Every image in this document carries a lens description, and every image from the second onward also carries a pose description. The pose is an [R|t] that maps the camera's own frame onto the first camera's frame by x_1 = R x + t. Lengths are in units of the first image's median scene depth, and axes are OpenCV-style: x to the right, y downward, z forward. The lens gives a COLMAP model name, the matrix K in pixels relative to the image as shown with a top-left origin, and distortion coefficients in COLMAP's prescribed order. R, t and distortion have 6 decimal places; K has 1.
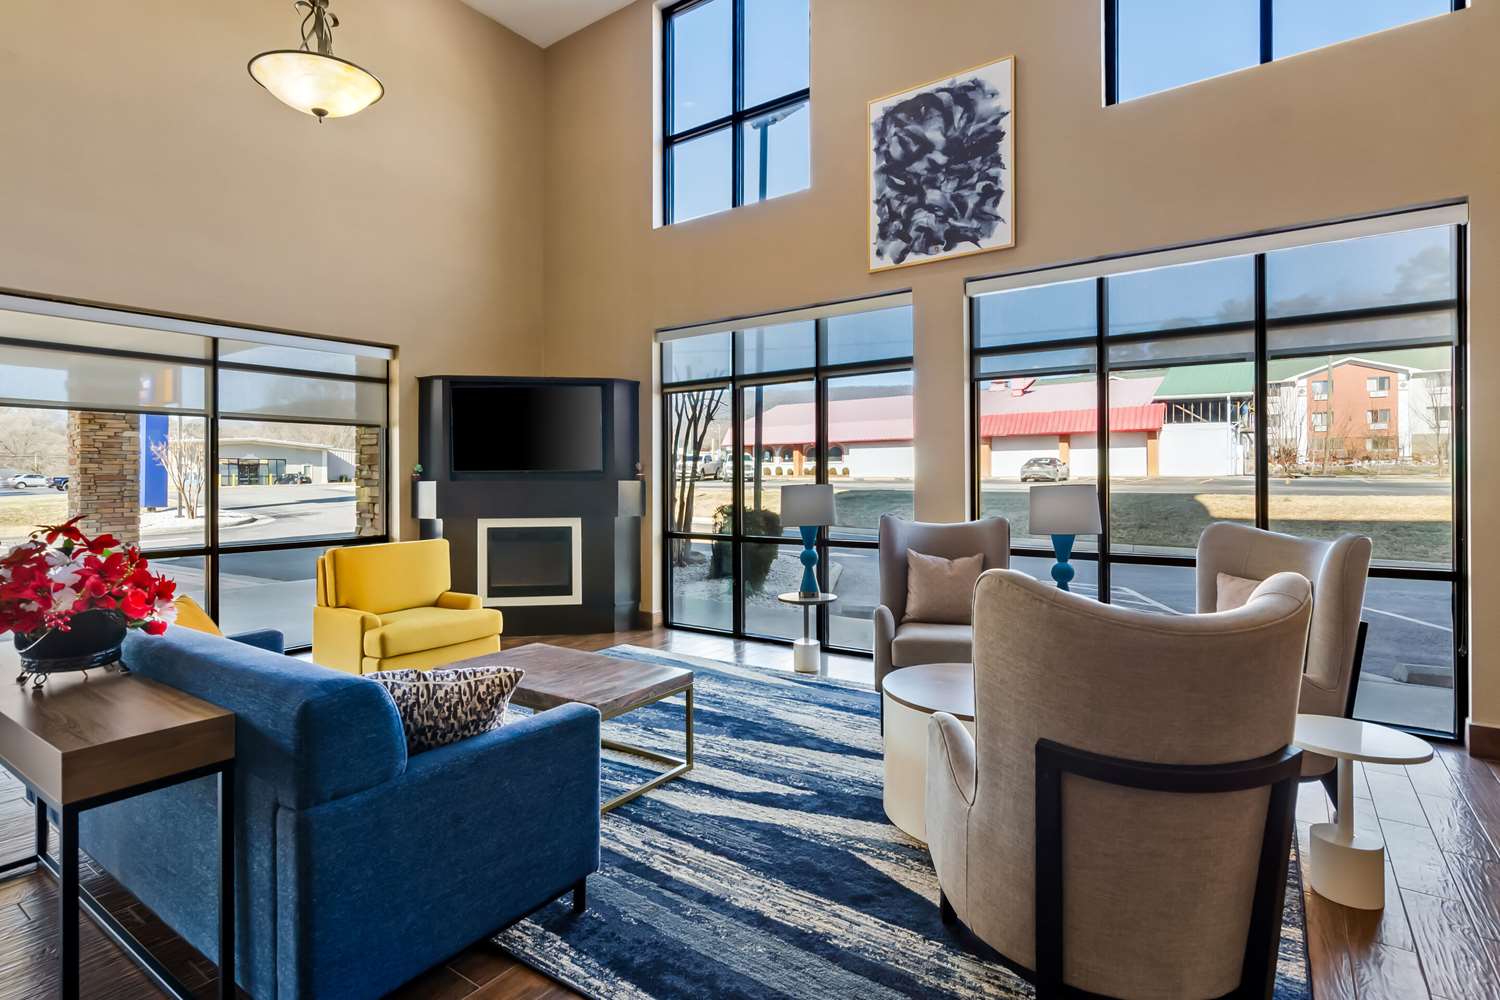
lens RADIAL K [[743.9, 0, 740.6], [0, 743.9, 476.3], [0, 0, 1]] dist [-0.000326, 0.000656]
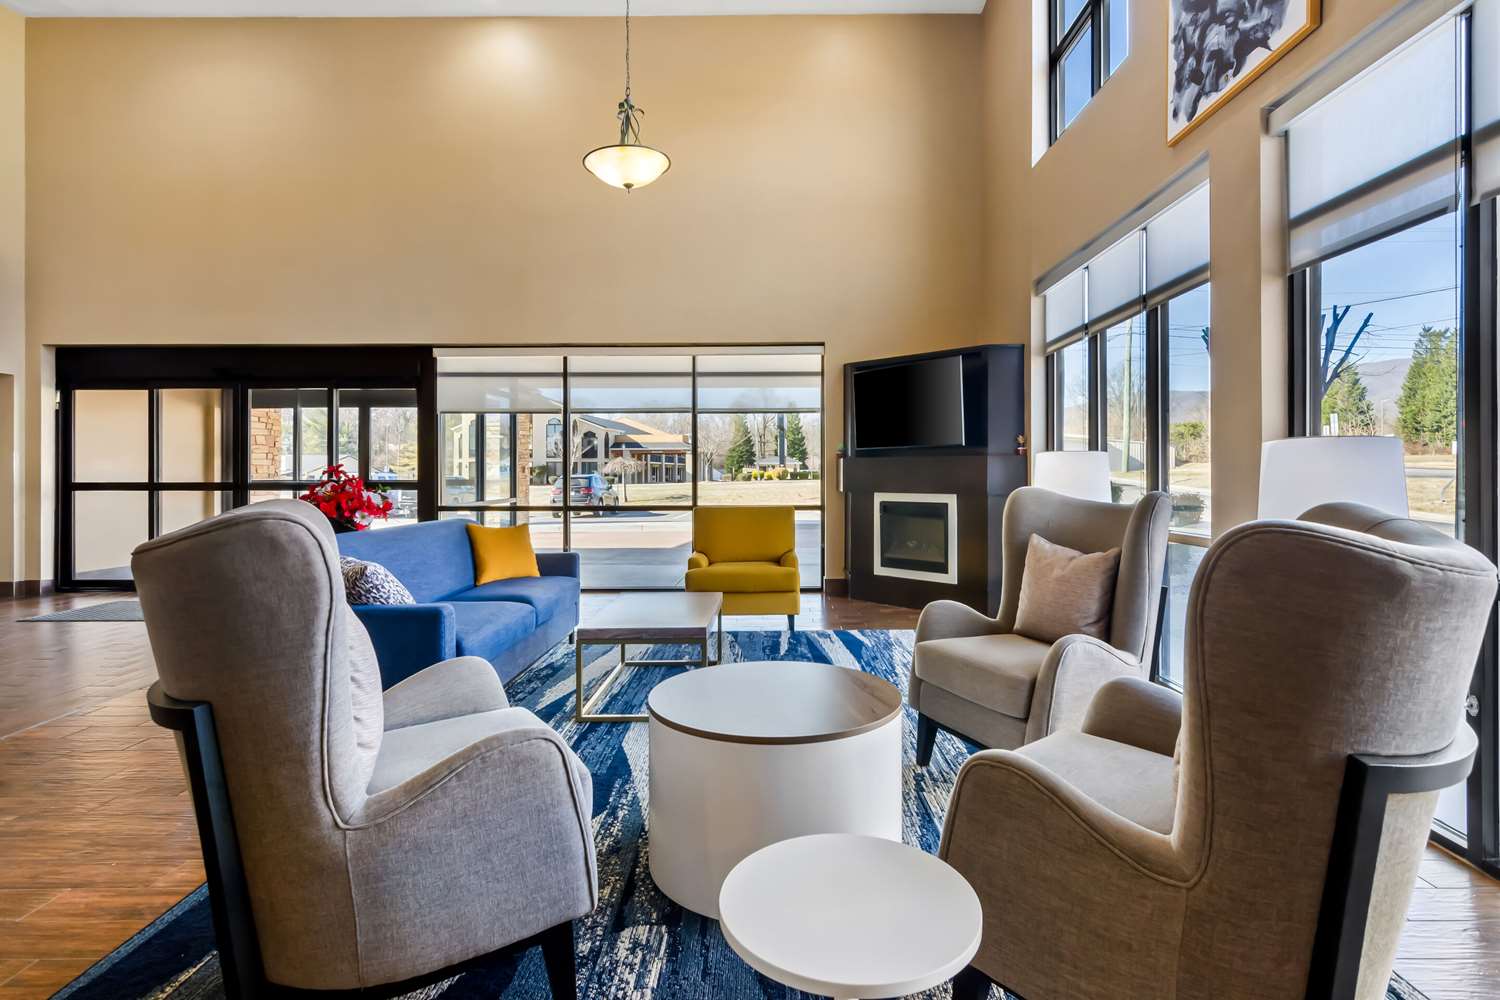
lens RADIAL K [[743.9, 0, 762.7], [0, 743.9, 464.1], [0, 0, 1]] dist [-0.000326, 0.000656]
pose [[0.585073, -0.005168, -0.810964, 0.498384], [0.000509, 0.999982, -0.006005, 0.026327], [0.810981, 0.003101, 0.585065, 0.280113]]
